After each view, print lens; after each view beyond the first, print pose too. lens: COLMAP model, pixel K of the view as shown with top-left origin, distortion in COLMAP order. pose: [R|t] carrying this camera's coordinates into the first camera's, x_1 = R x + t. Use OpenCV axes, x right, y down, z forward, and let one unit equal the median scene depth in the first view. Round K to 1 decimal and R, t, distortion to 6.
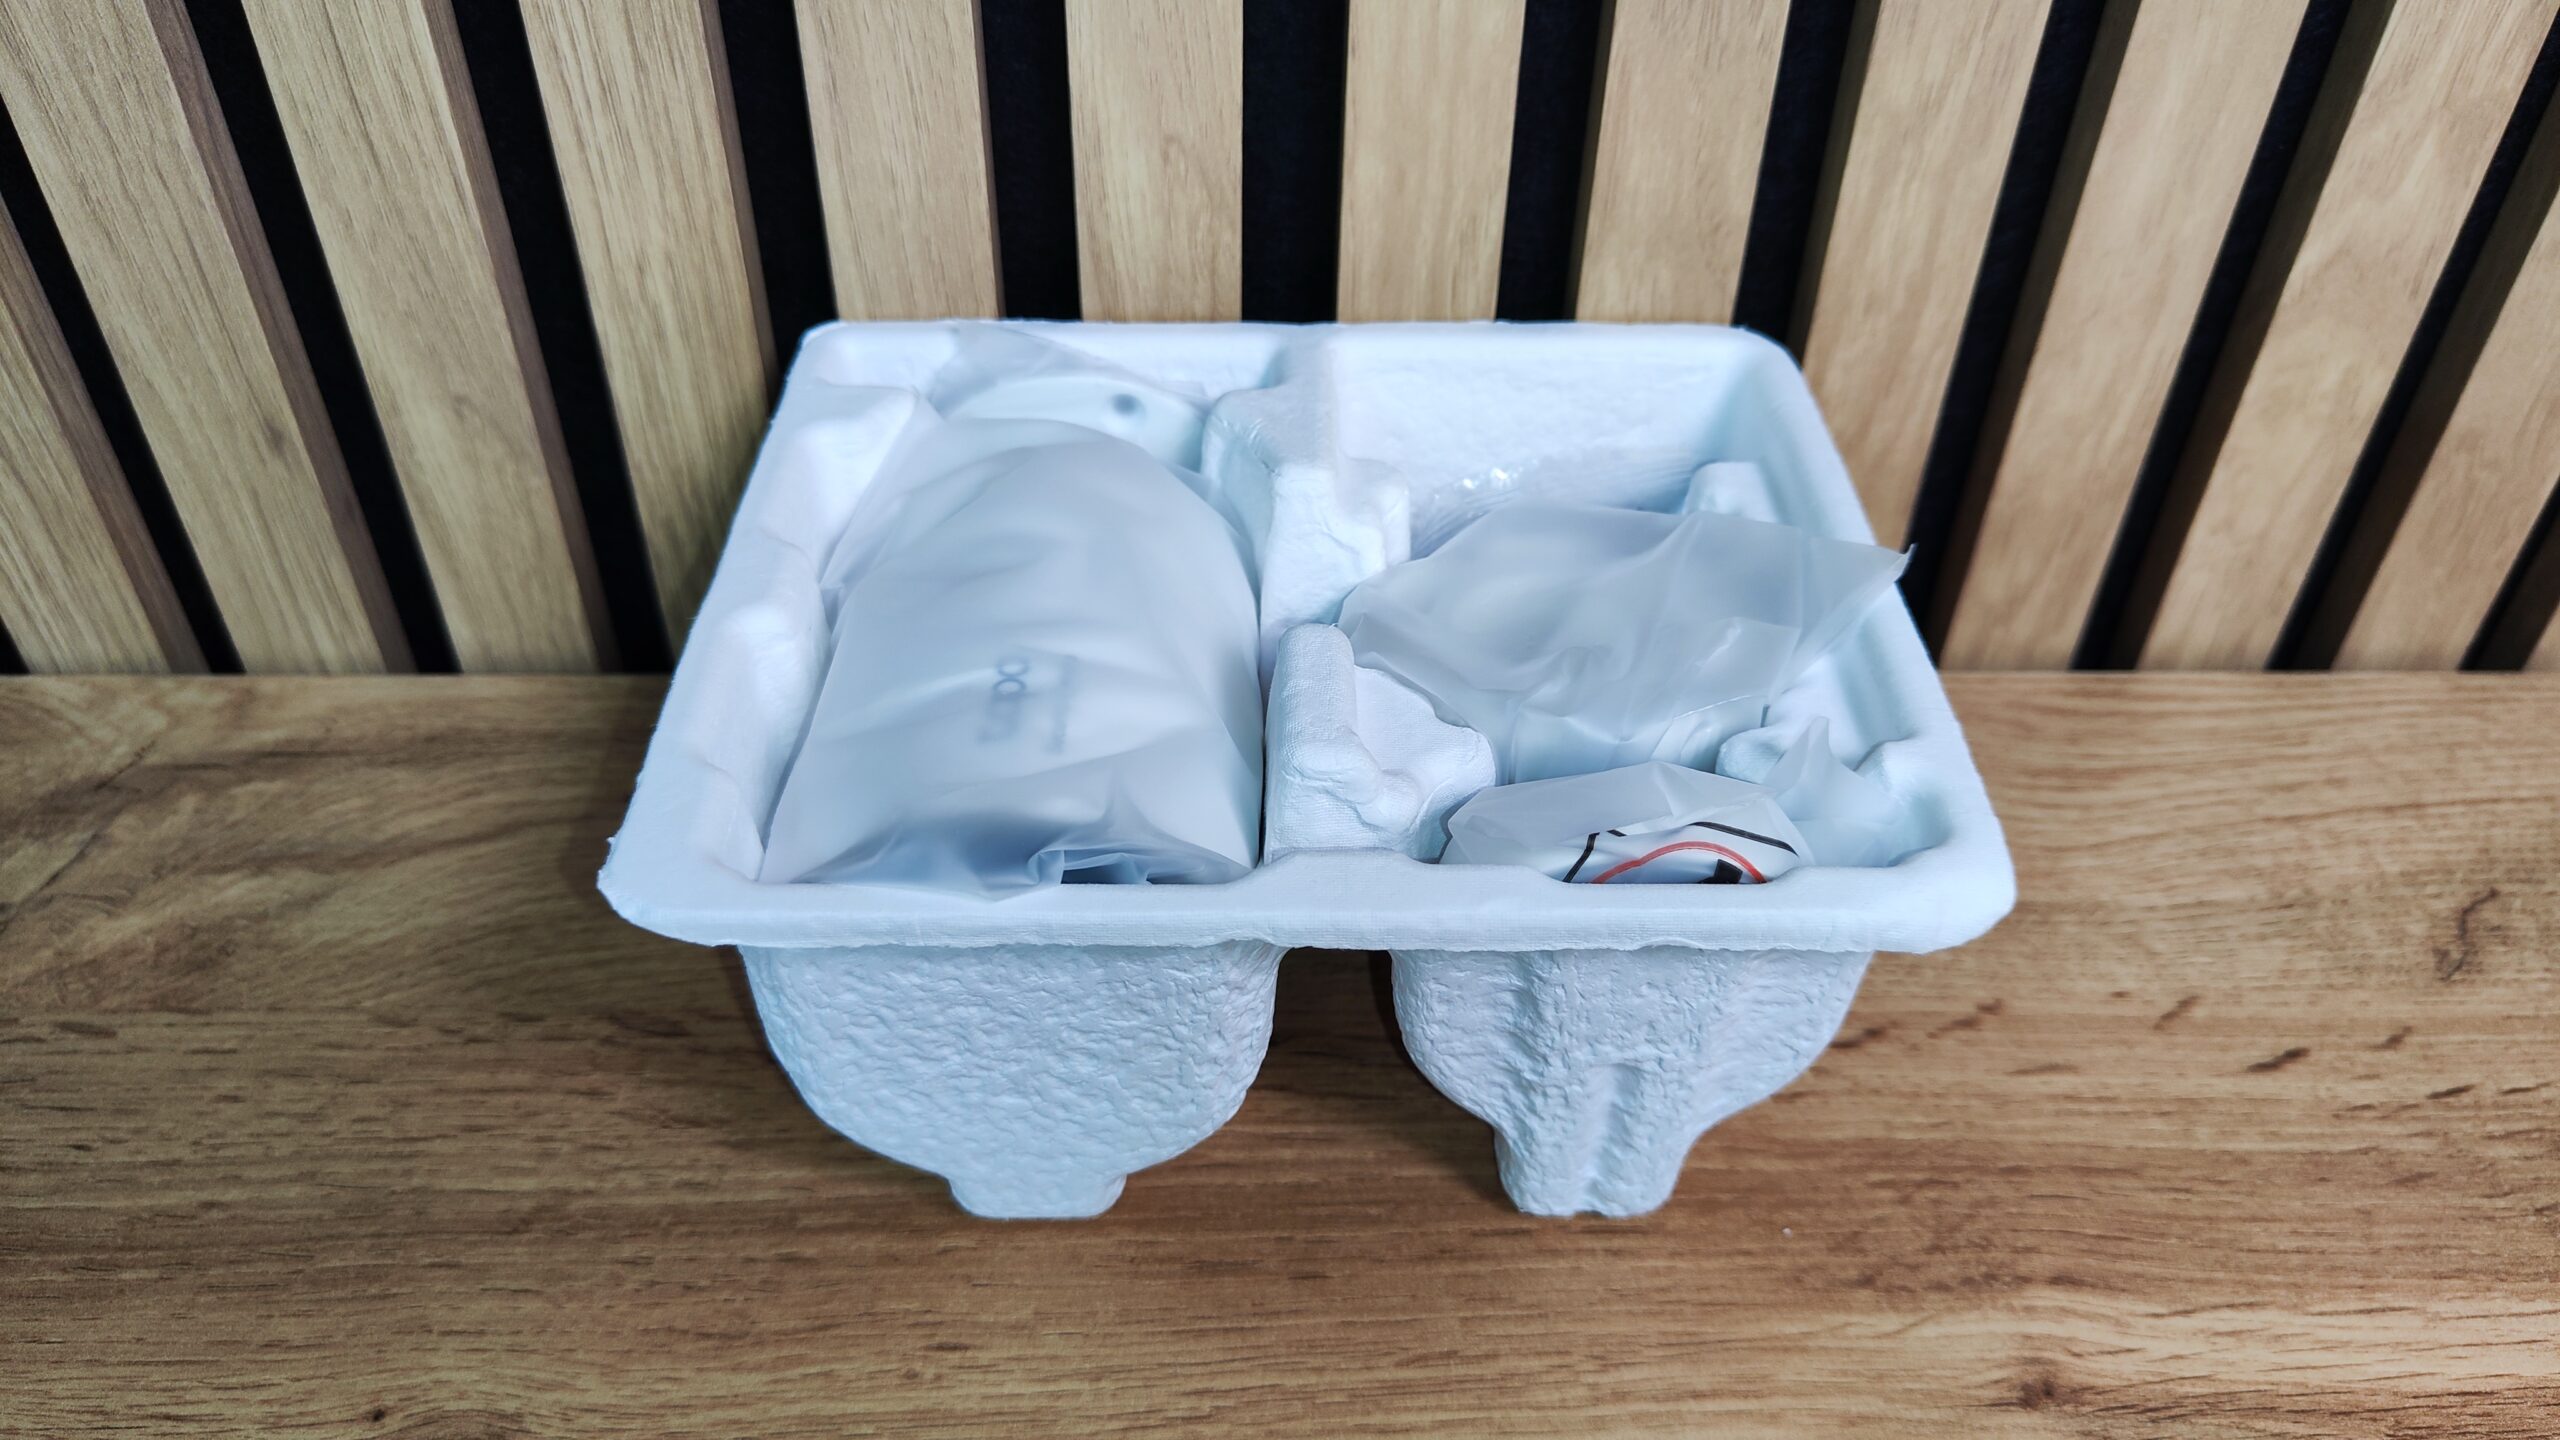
lens RADIAL K [[1843.5, 0, 1304.4], [0, 1843.5, 709.3], [0, 0, 1]] dist [-0.036342, 0.020204]
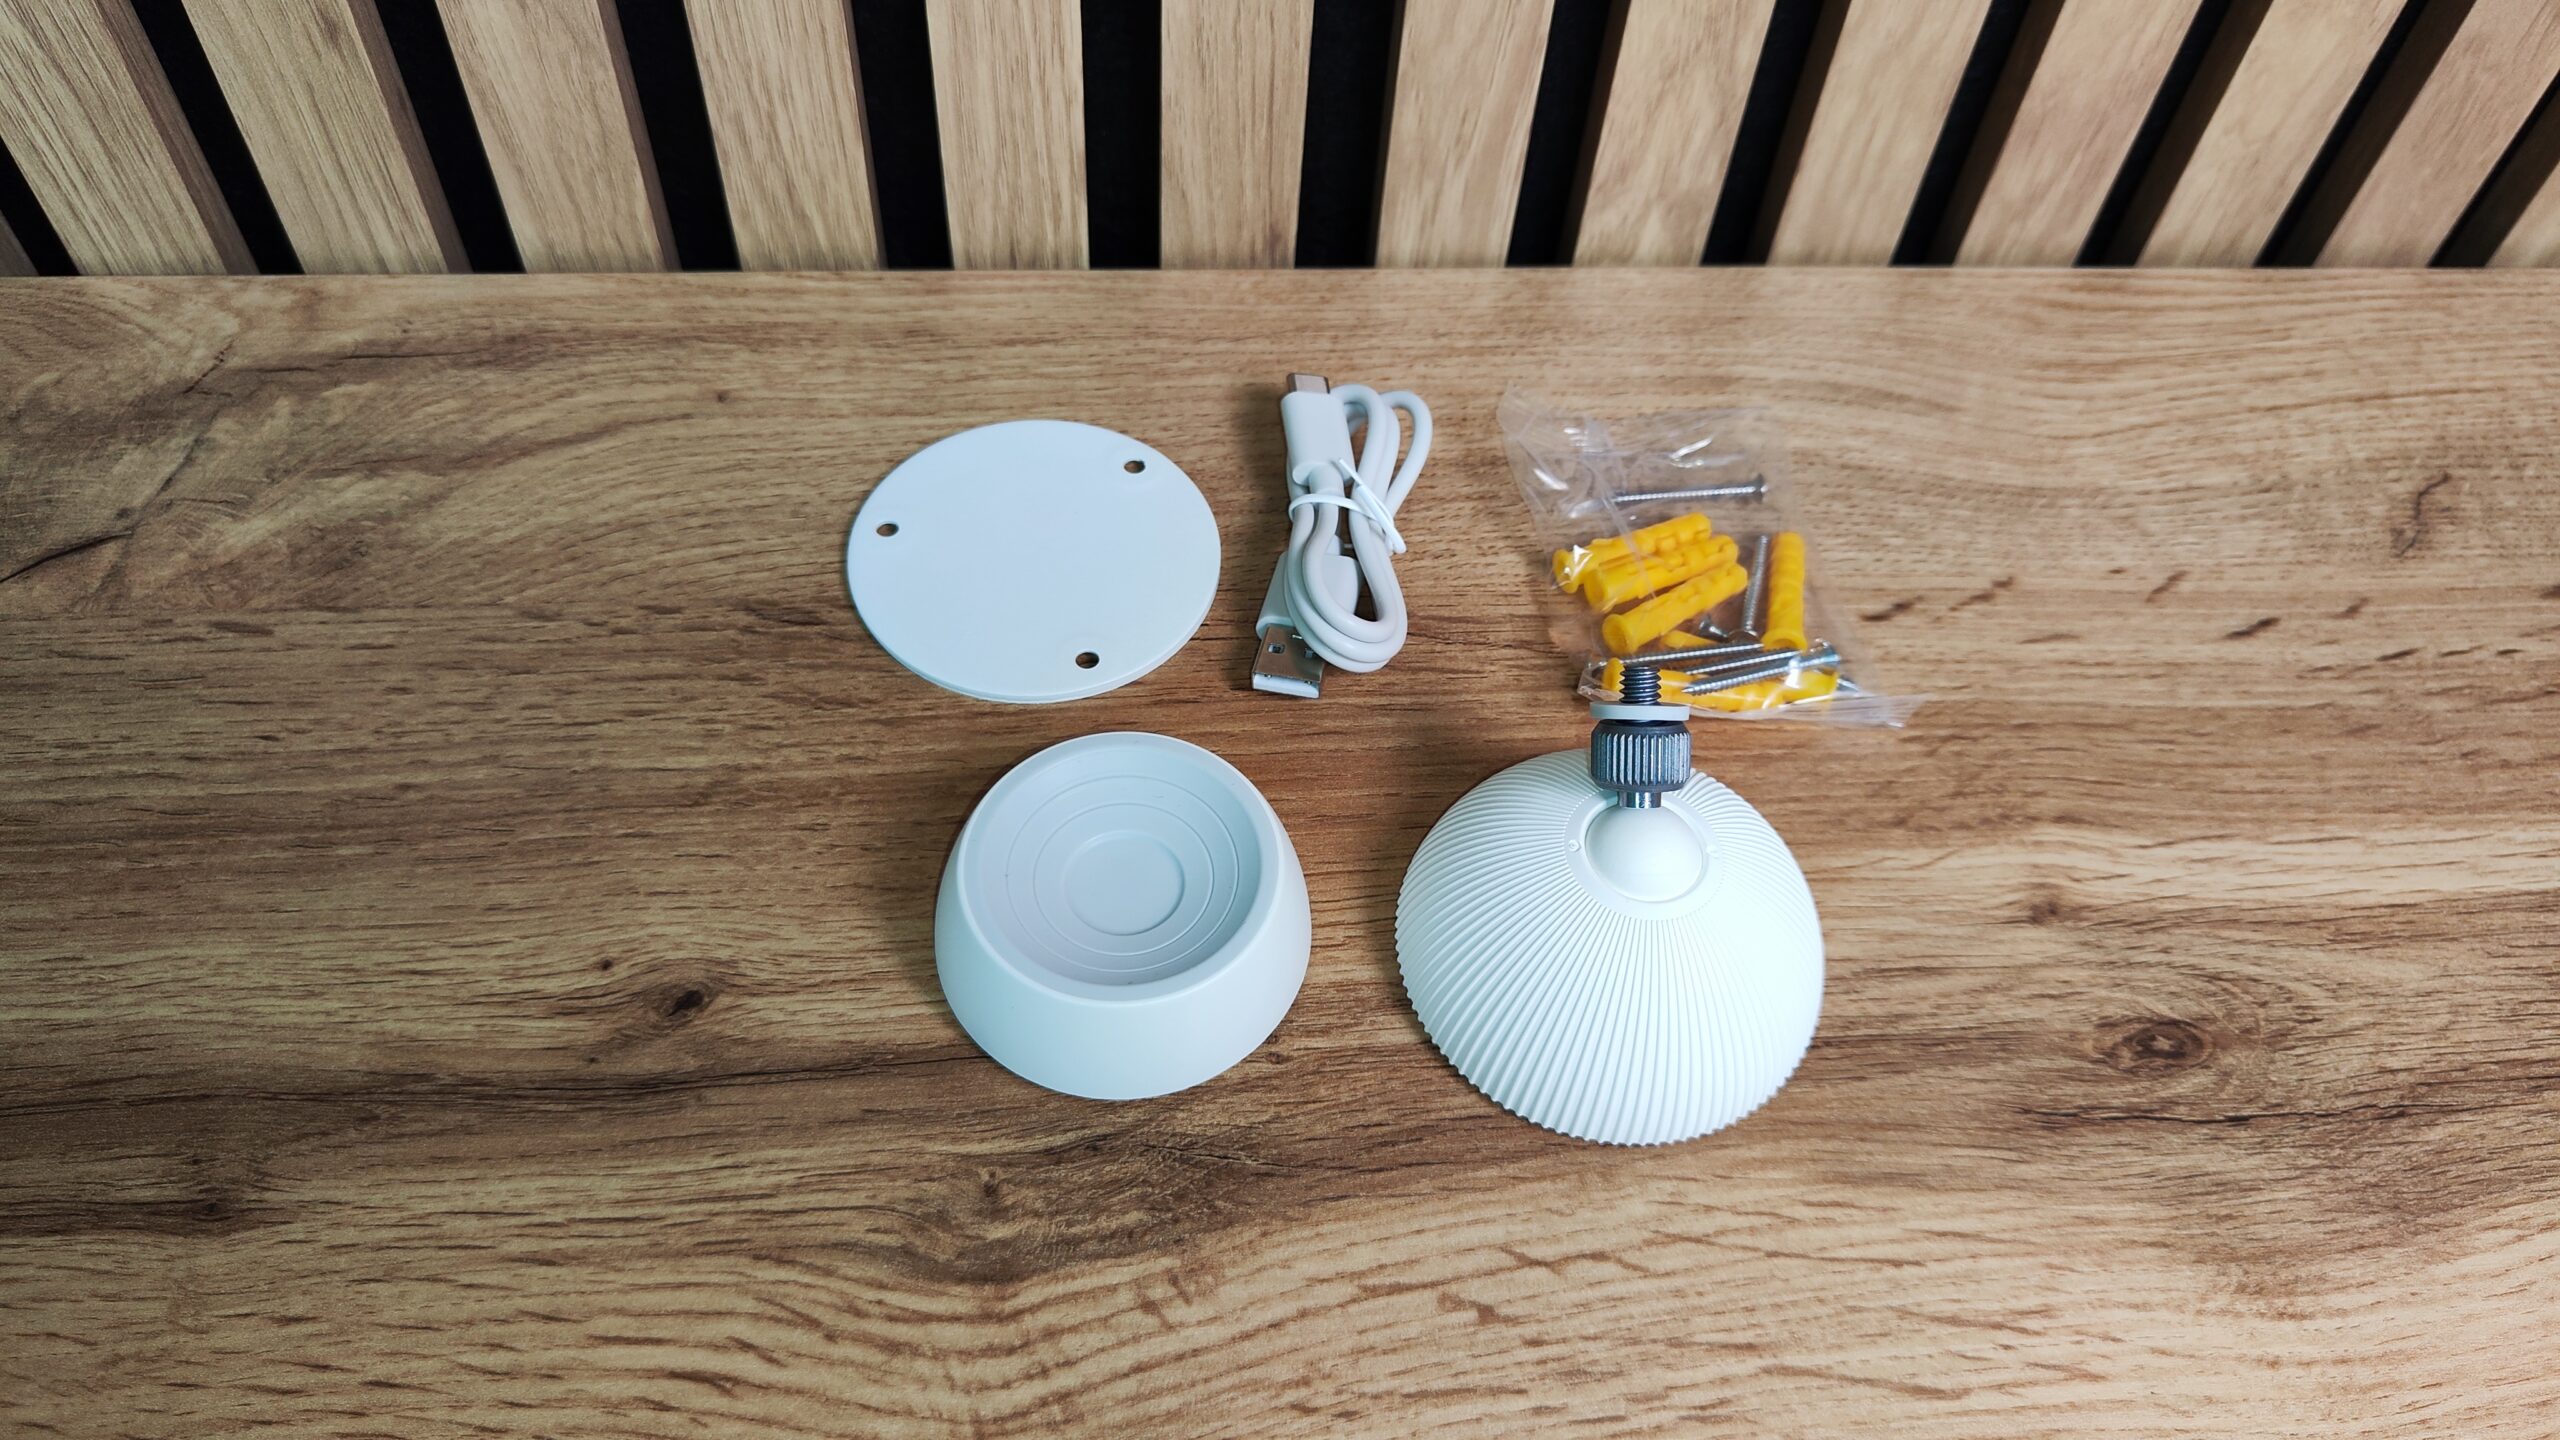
lens RADIAL K [[1838.5, 0, 1313.0], [0, 1838.5, 693.7], [0, 0, 1]] dist [-0.035628, 0.023630]
pose [[0.997999, -0.015345, 0.061345, -0.120173], [0.001238, 0.974665, 0.223666, -0.021955], [-0.063223, -0.223142, 0.972733, -0.070453]]
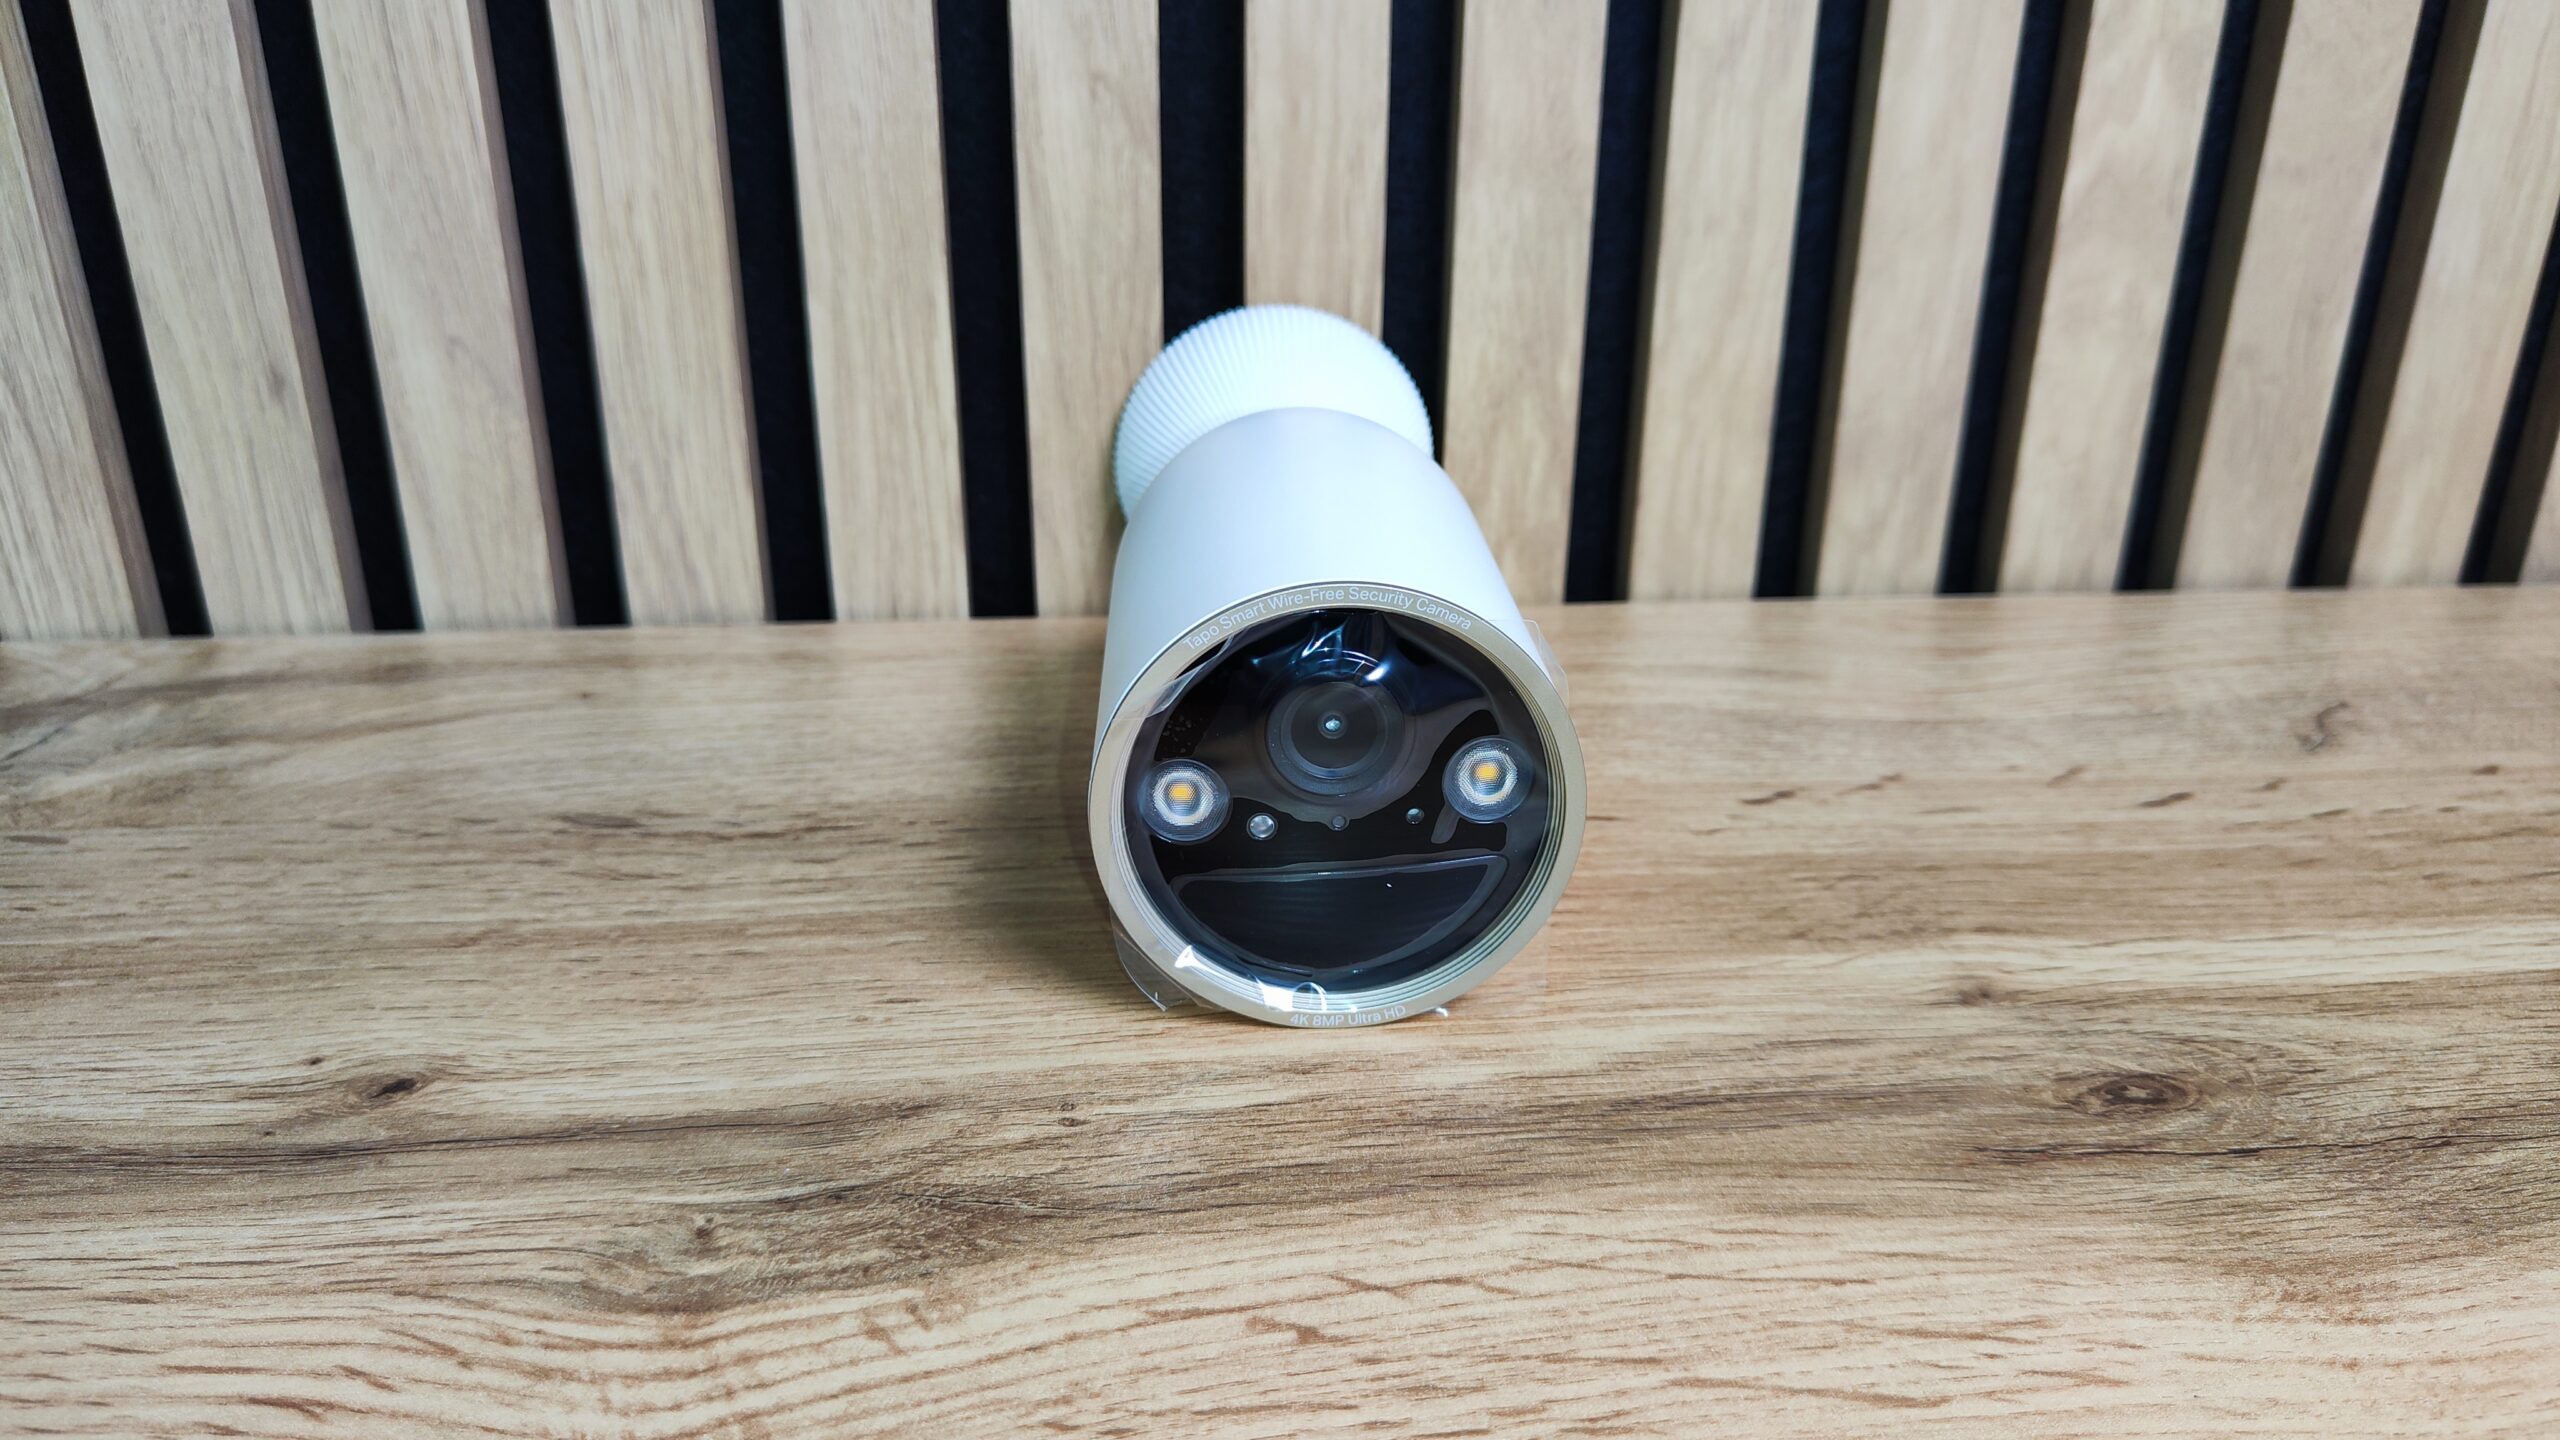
lens RADIAL K [[1840.9, 0, 1295.5], [0, 1840.9, 707.5], [0, 0, 1]] dist [-0.035802, 0.020339]
pose [[0.998279, -0.037376, 0.045198, -0.015213], [0.048509, 0.959330, -0.278089, 0.428500], [-0.032966, 0.279802, 0.959491, -0.012028]]
